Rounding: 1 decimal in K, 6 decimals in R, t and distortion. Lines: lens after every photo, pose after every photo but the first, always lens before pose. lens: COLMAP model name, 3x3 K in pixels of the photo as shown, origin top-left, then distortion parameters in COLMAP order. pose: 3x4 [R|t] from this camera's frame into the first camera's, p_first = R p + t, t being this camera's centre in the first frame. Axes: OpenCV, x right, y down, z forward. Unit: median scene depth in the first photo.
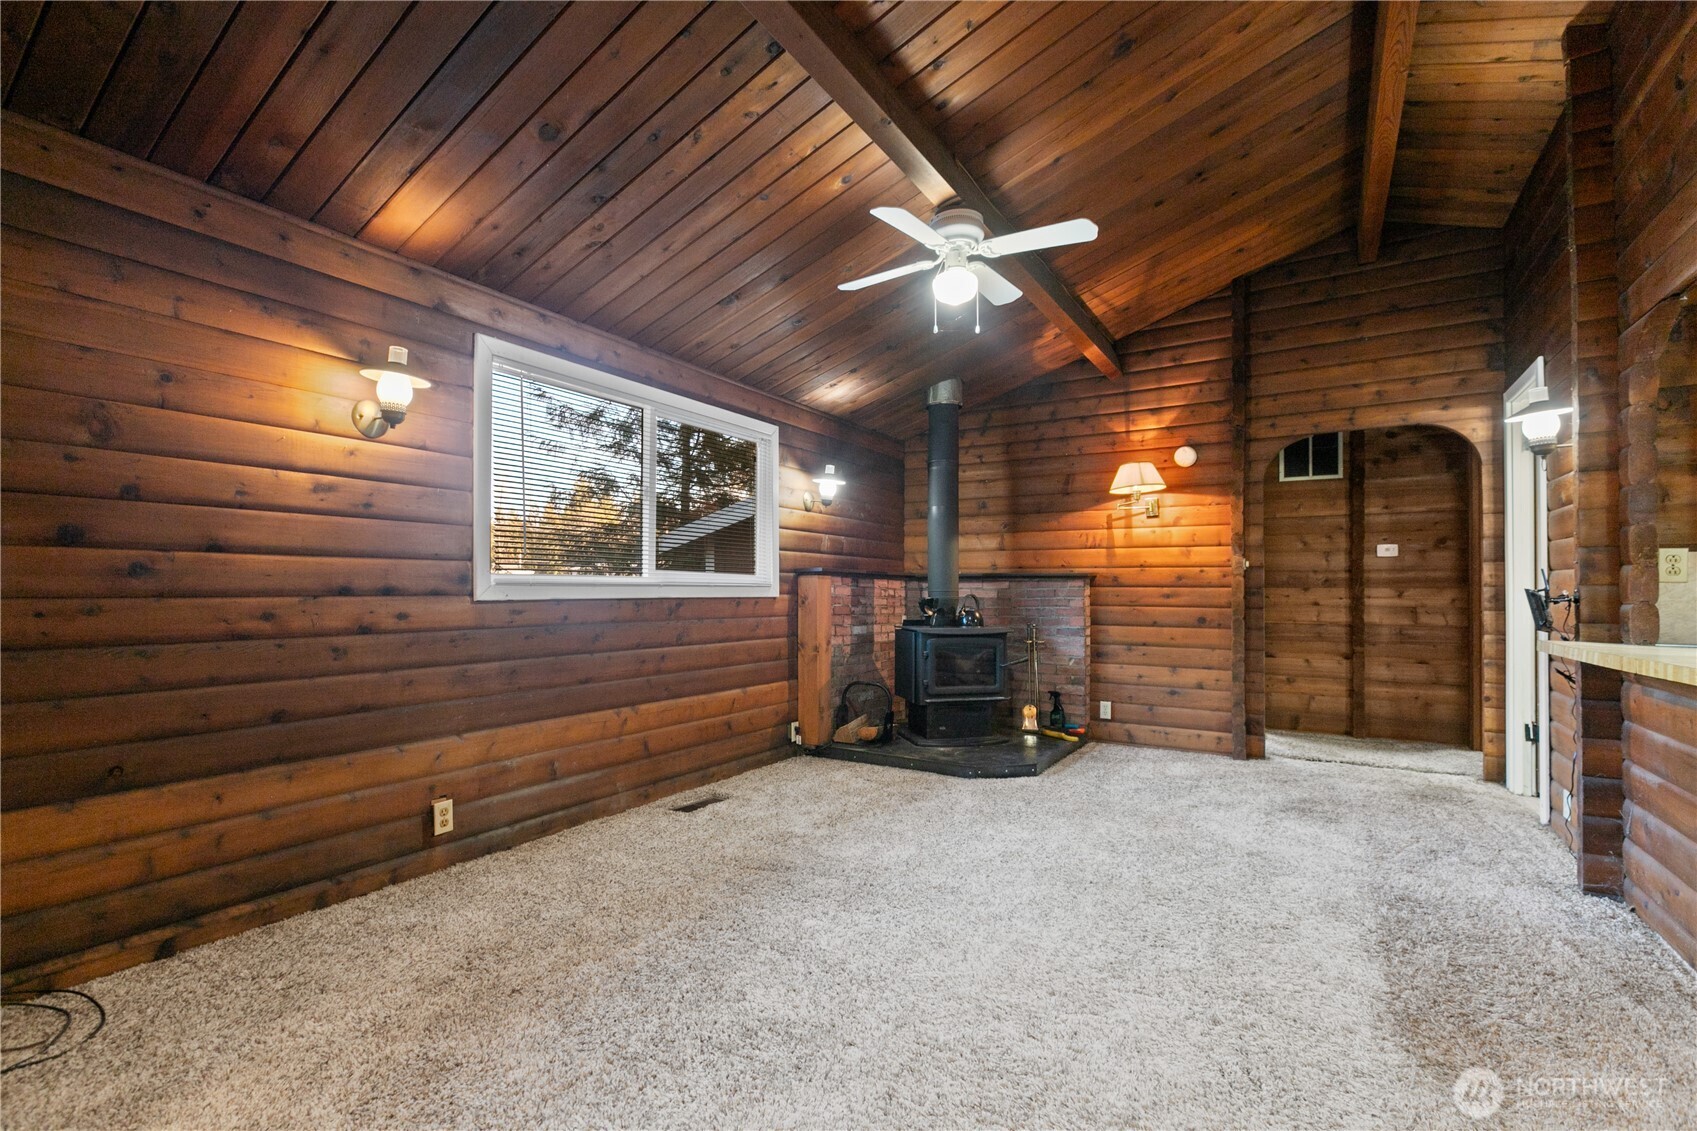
lens RADIAL K [[768.4, 0, 841.8], [0, 768.4, 575.5], [0, 0, 1]] dist [0.012420, -0.000286]
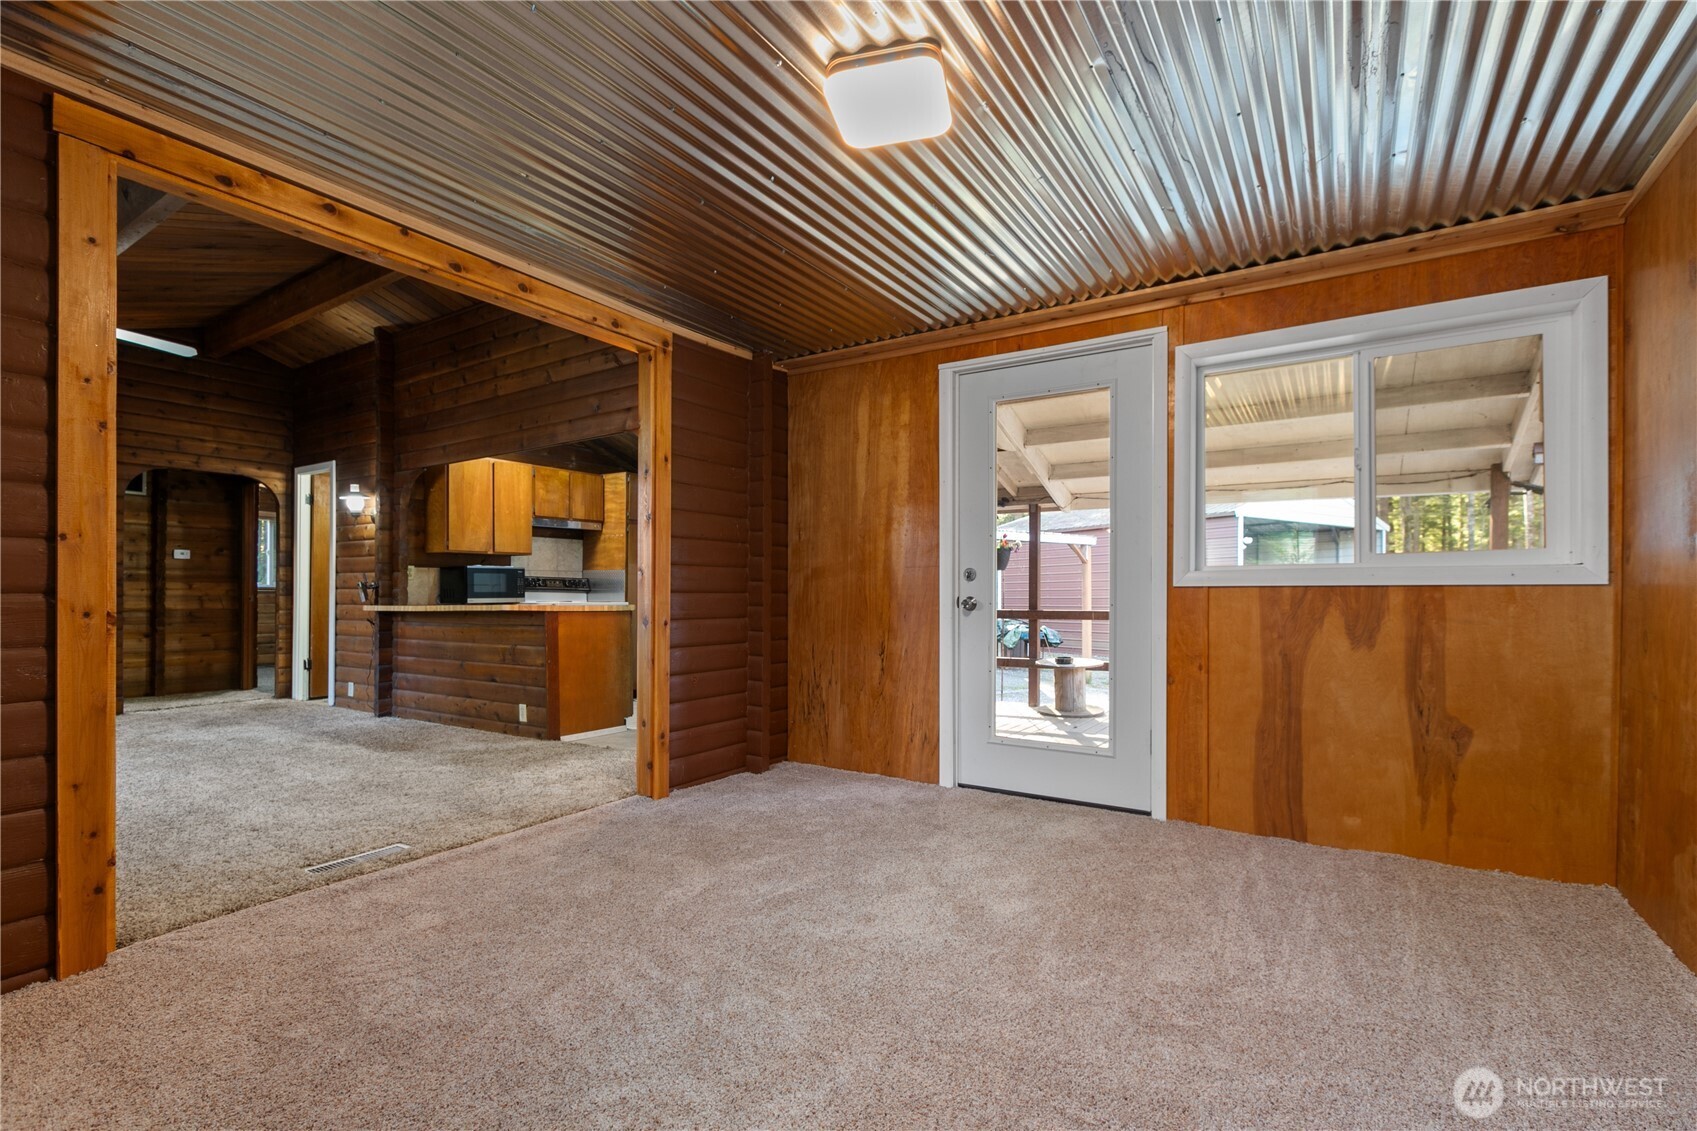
lens RADIAL K [[772.8, 0, 859.4], [0, 772.8, 590.4], [0, 0, 1]] dist [0.000475, -0.000001]
pose [[0.020899, 0.003061, 0.999777, -0.695187], [-0.020799, 0.999780, -0.002626, 0.010674], [-0.999565, -0.020740, 0.020958, -0.238354]]
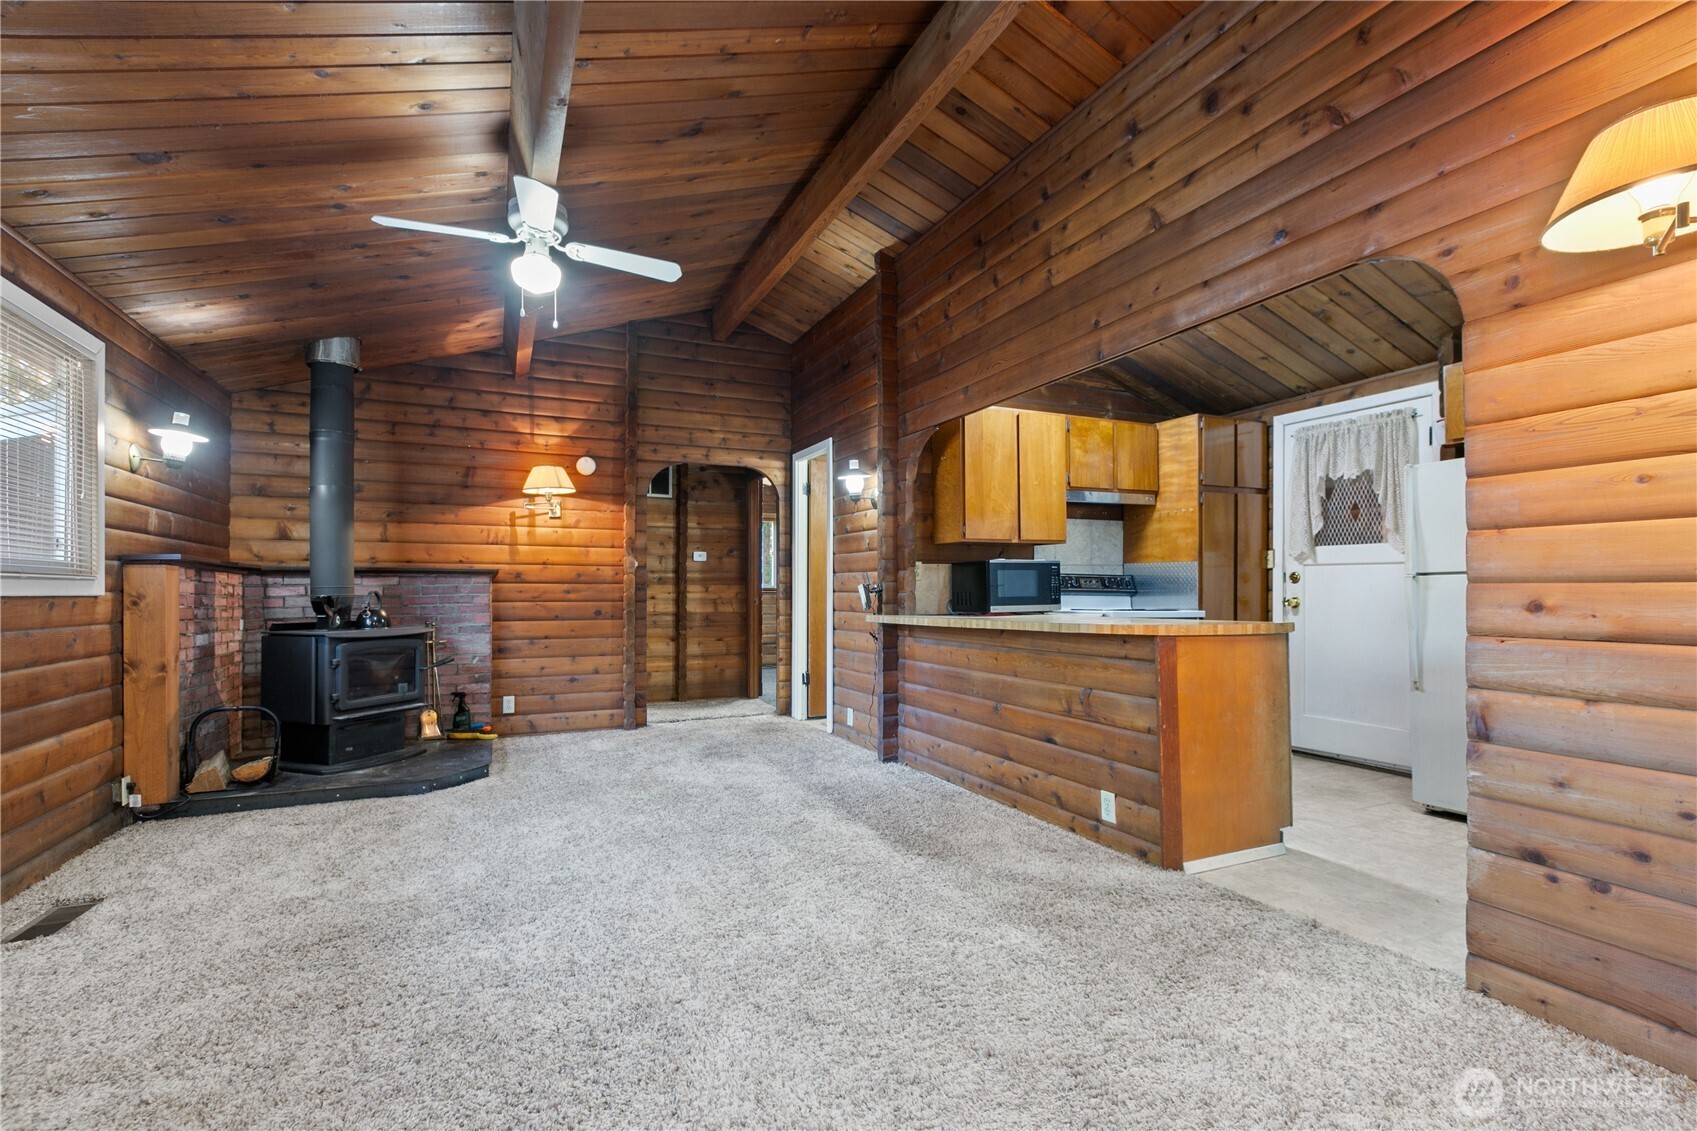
lens RADIAL K [[768.4, 0, 841.8], [0, 768.4, 575.5], [0, 0, 1]] dist [0.012420, -0.000286]
pose [[0.556752, 0.012405, 0.830586, -0.277942], [-0.012523, 0.999900, -0.006539, 0.006354], [-0.830584, -0.006760, 0.556852, 0.077980]]
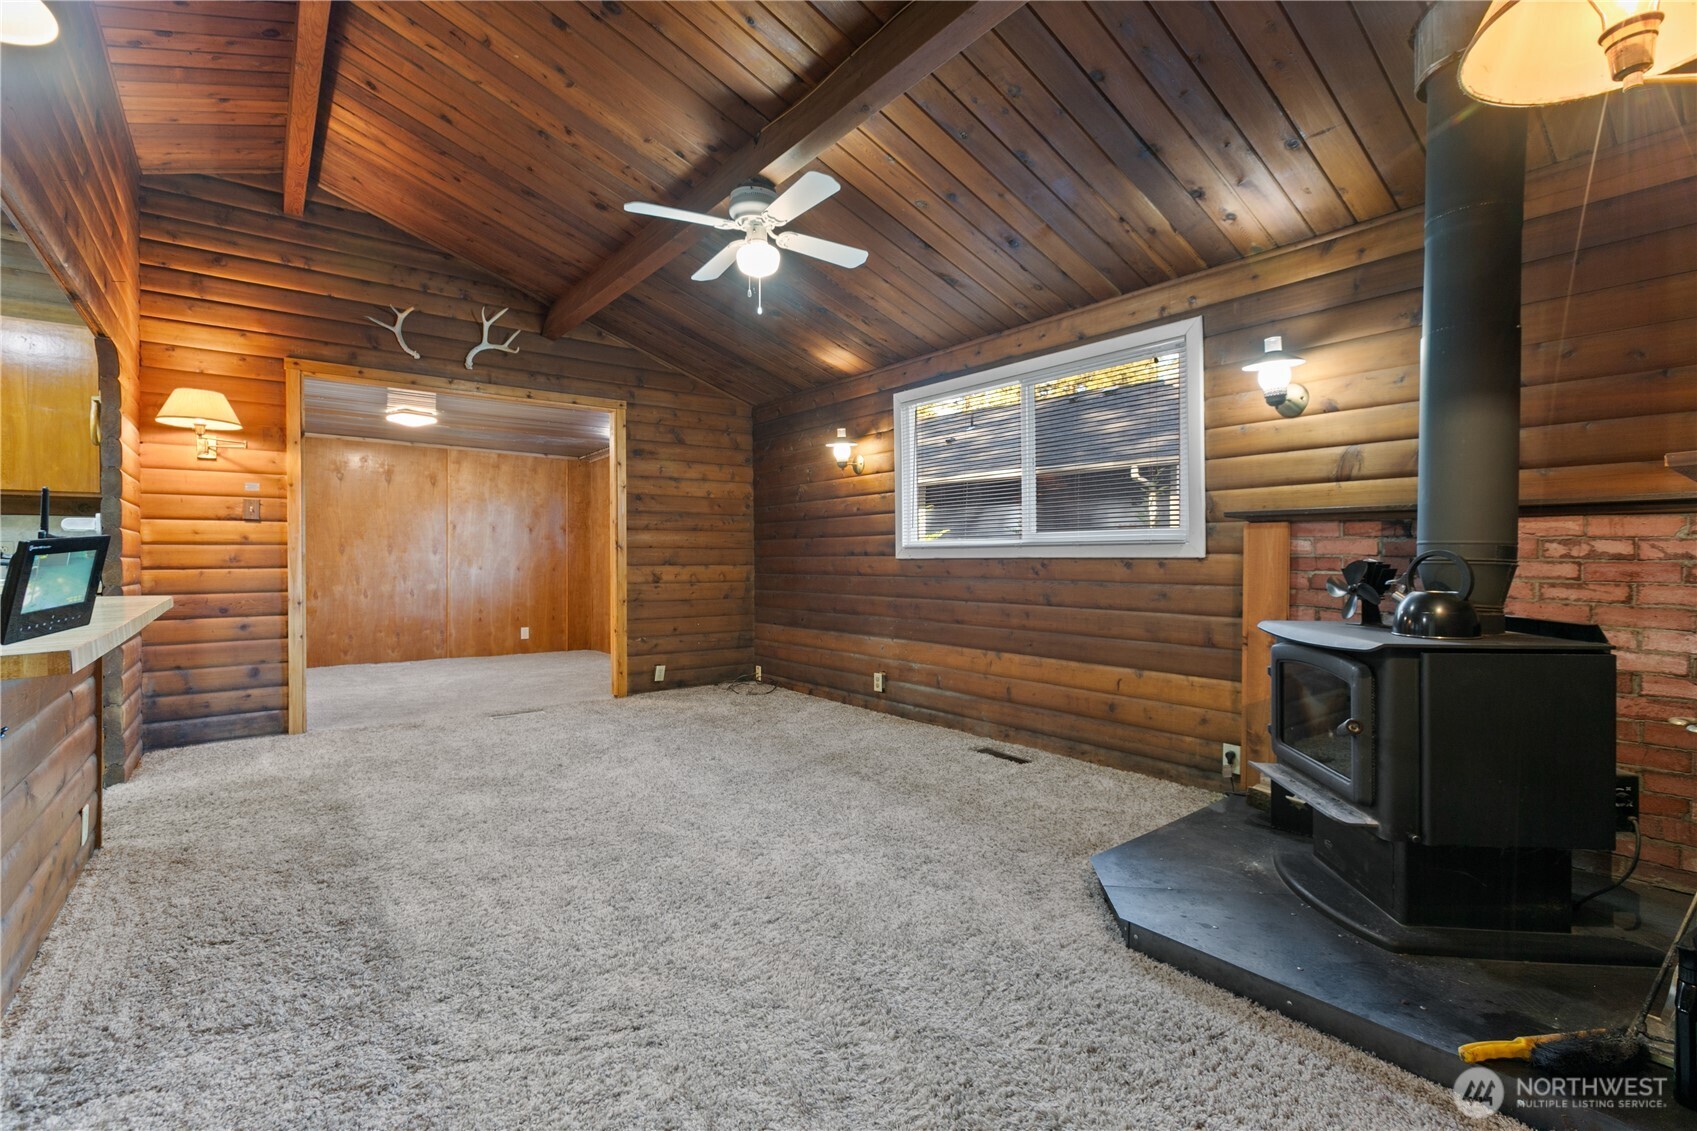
lens RADIAL K [[768.4, 0, 841.8], [0, 768.4, 575.5], [0, 0, 1]] dist [0.012420, -0.000286]
pose [[-0.346195, 0.023325, -0.937873, 0.670418], [0.023585, 0.999591, 0.016154, 0.024016], [0.937866, -0.016527, -0.346604, 0.901363]]
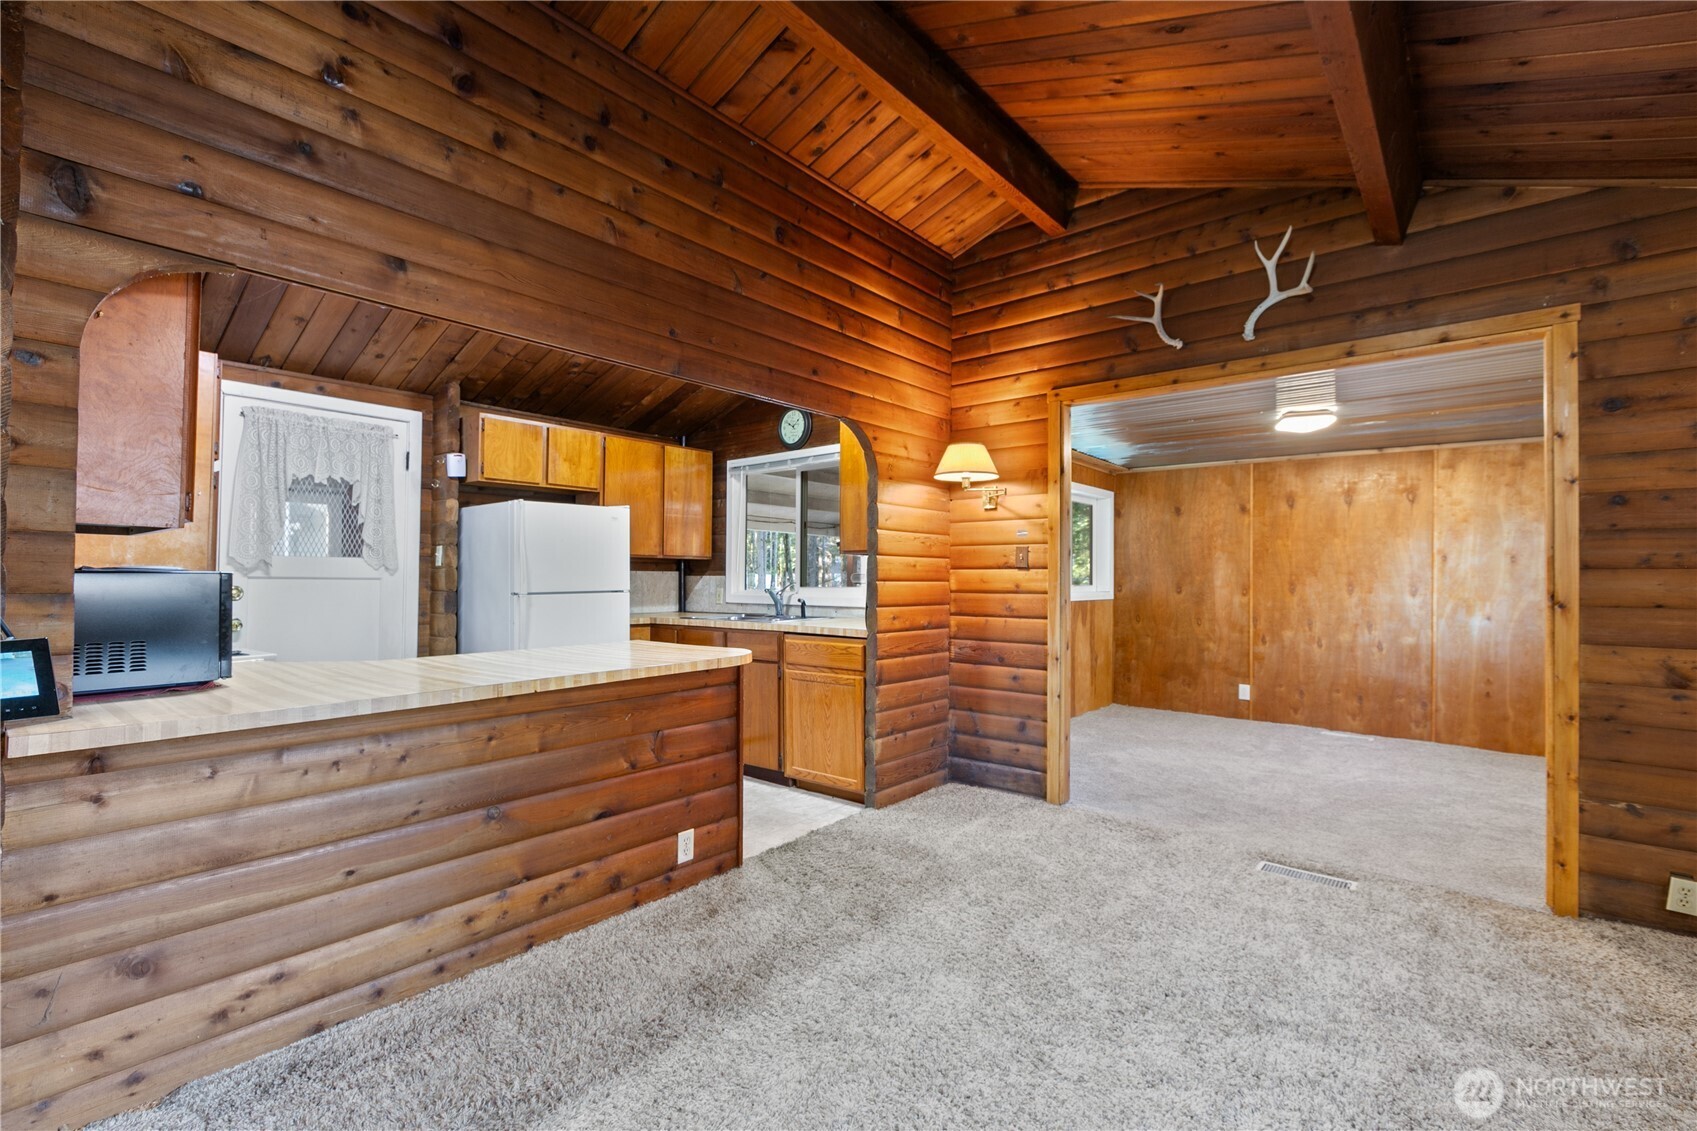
lens RADIAL K [[753.5, 0, 848.5], [0, 753.5, 565.5], [0, 0, 1]] dist [0.000968, 0.000086]
pose [[-0.989758, -0.003686, 0.142711, 0.154409], [-0.008955, 0.999301, -0.036292, -0.010810], [-0.142477, -0.037198, -0.989099, 0.813169]]
